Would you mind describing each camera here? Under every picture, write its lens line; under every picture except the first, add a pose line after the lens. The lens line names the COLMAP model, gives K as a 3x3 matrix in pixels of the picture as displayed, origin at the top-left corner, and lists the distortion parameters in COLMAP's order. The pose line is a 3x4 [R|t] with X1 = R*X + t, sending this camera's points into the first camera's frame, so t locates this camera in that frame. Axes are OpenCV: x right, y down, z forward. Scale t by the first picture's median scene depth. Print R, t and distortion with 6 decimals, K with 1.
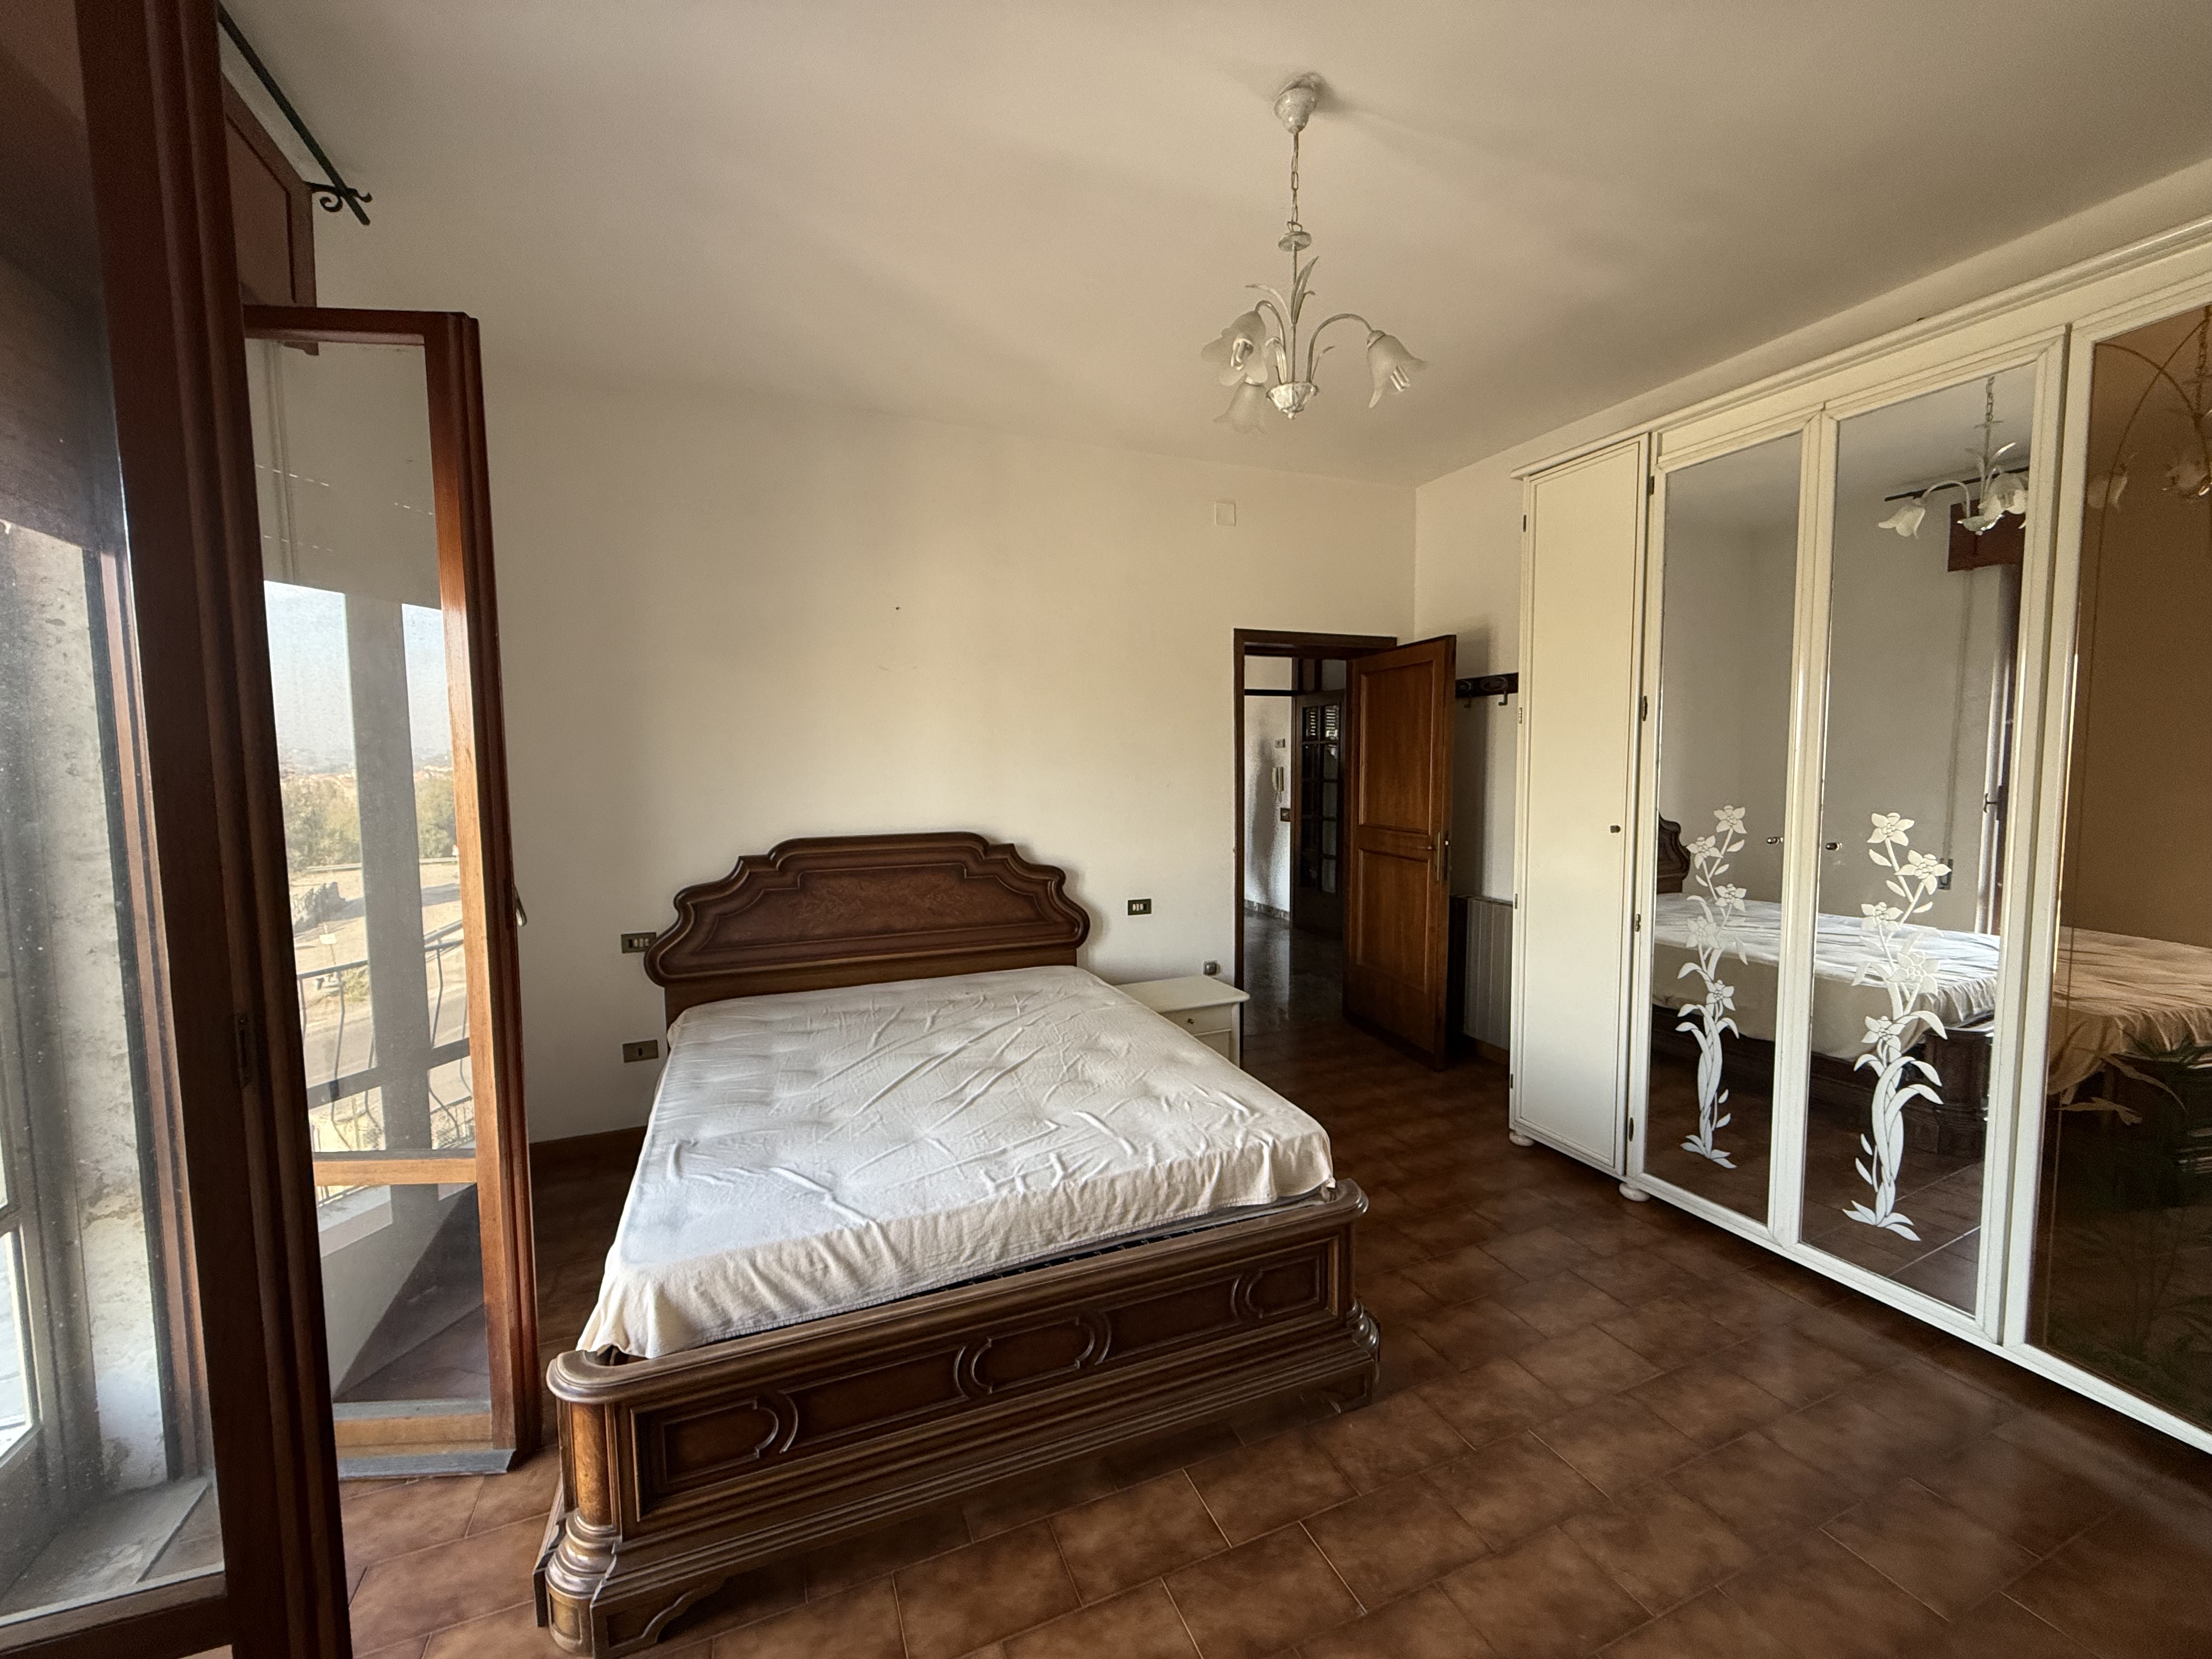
lens RADIAL K [[874.4, 0, 1100.6], [0, 874.4, 828.5], [0, 0, 1]] dist [-0.000972, 0.000094]
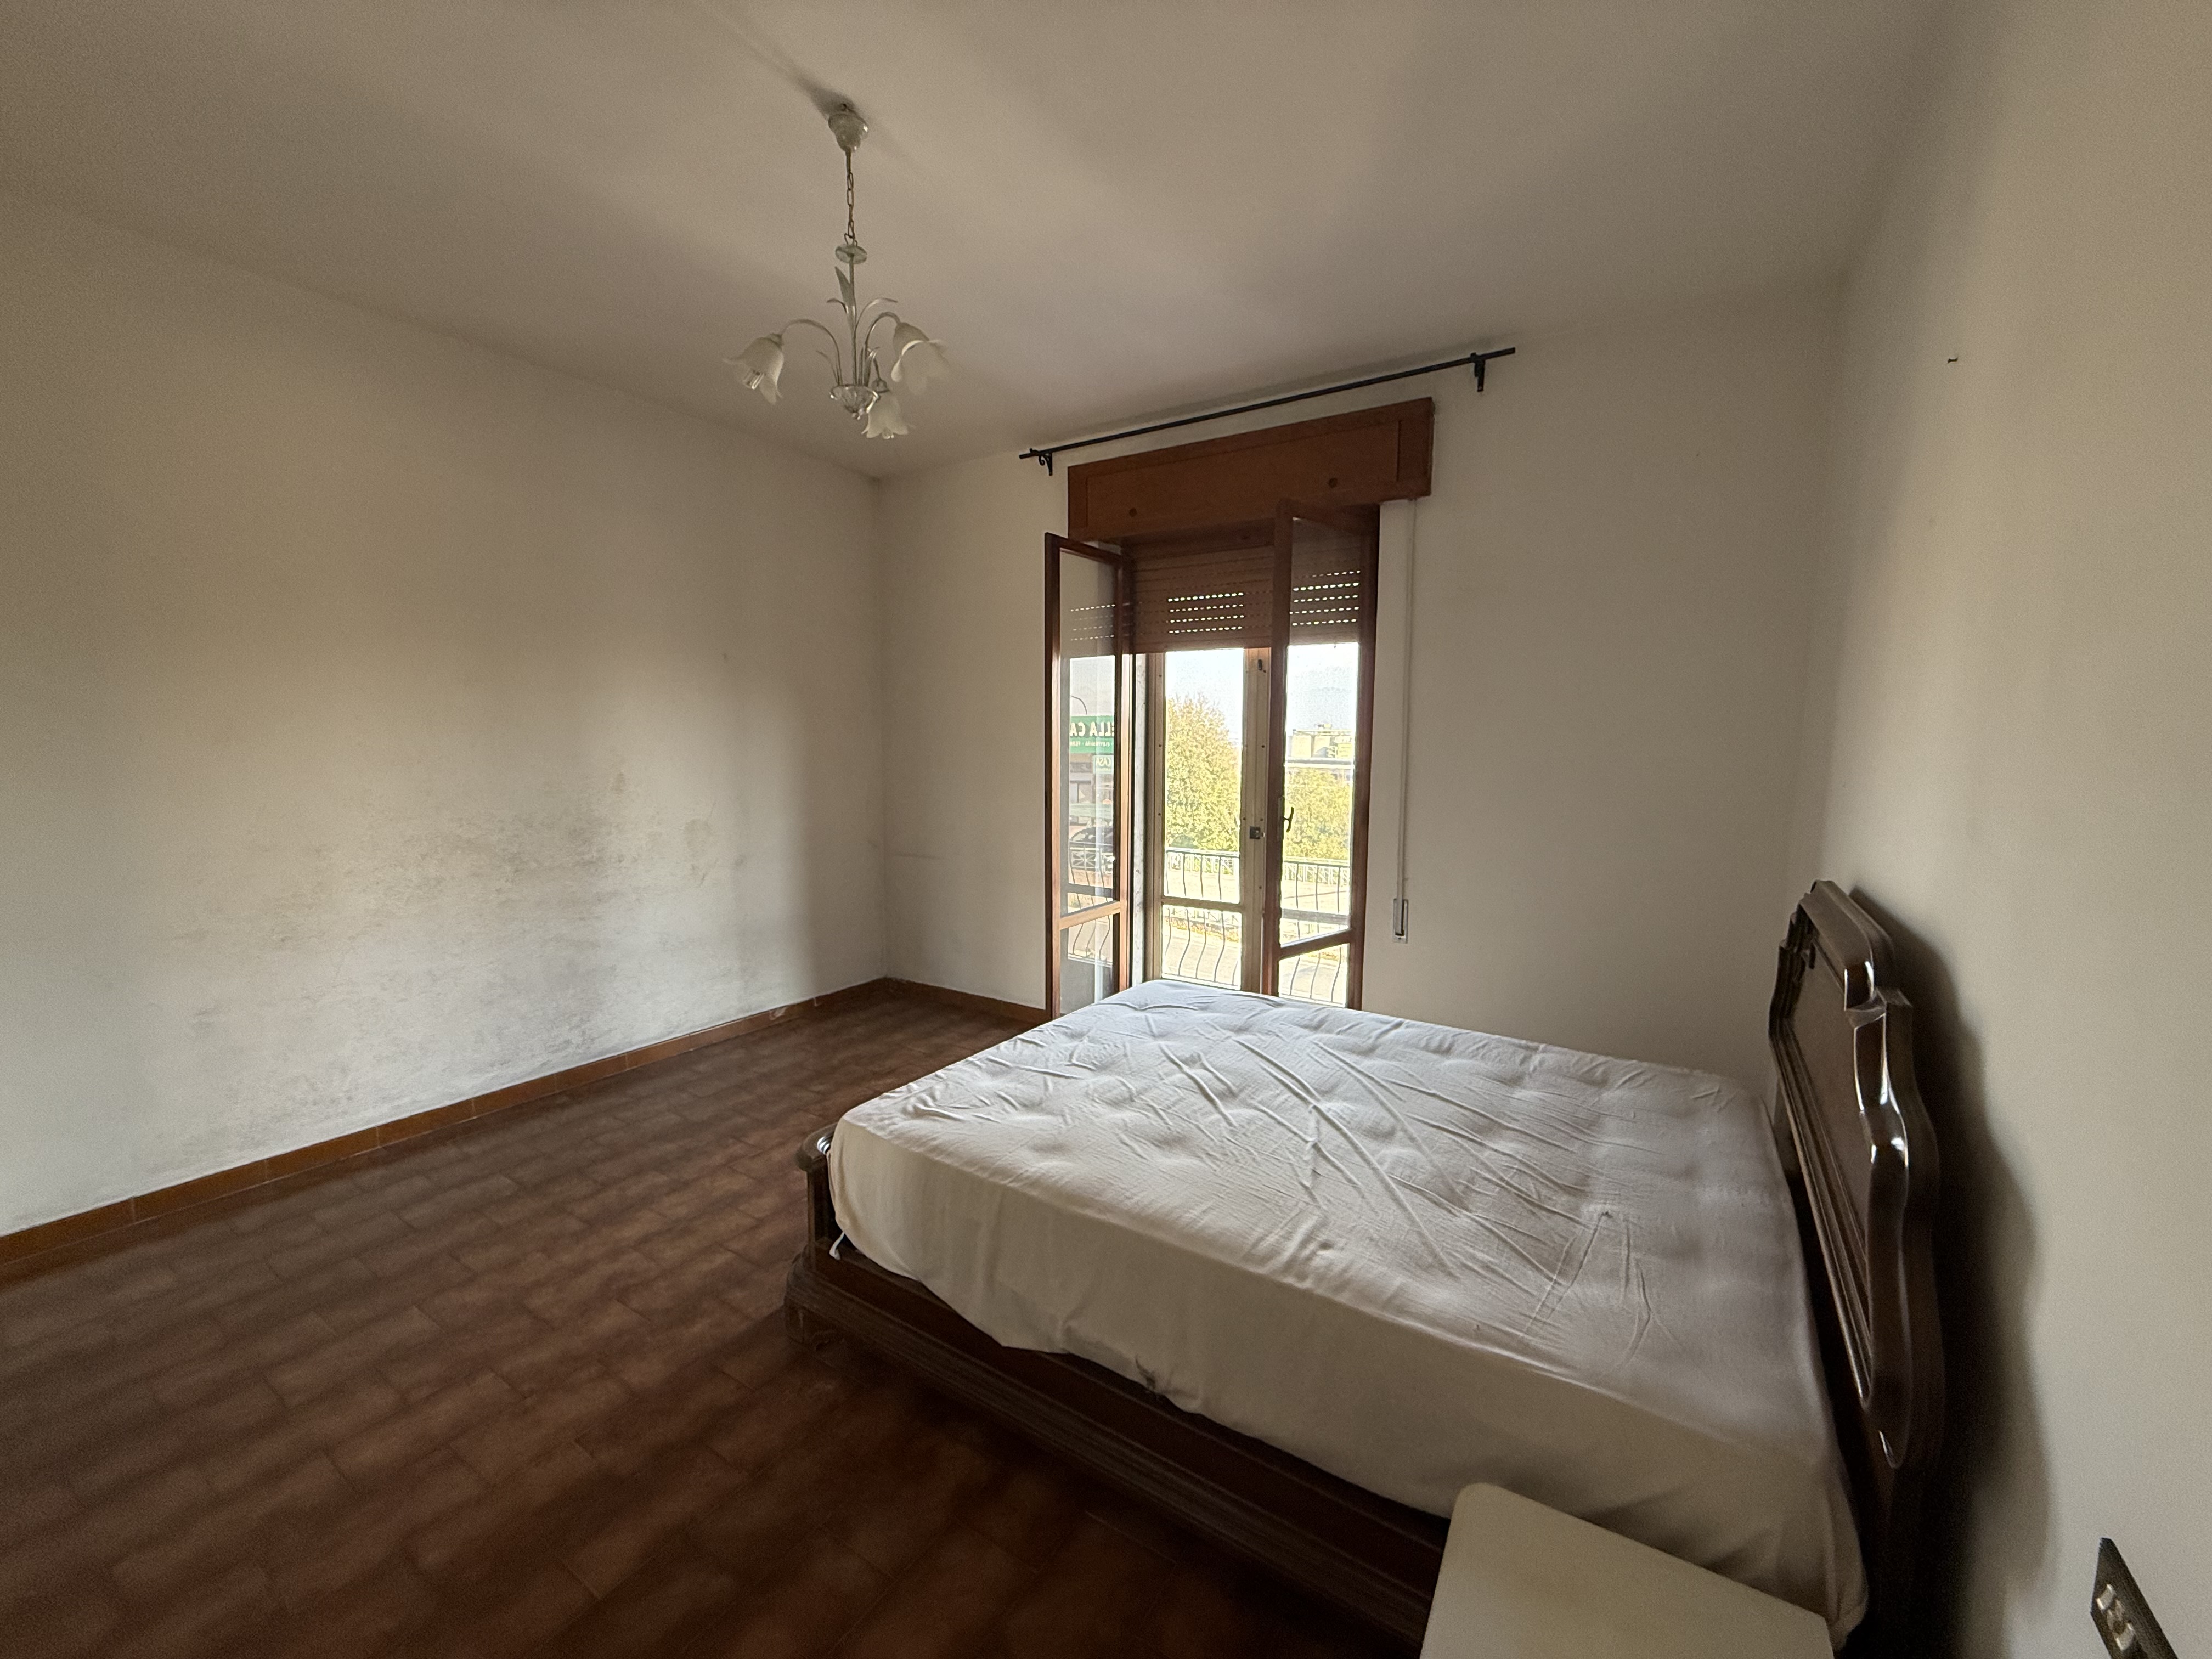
lens RADIAL K [[874.4, 0, 1100.6], [0, 874.4, 828.5], [0, 0, 1]] dist [-0.000972, 0.000094]
pose [[-0.820461, 0.063944, -0.568115, 0.472324], [-0.043033, 0.983999, 0.172902, -0.134263], [0.570080, 0.166307, -0.804581, 1.630495]]
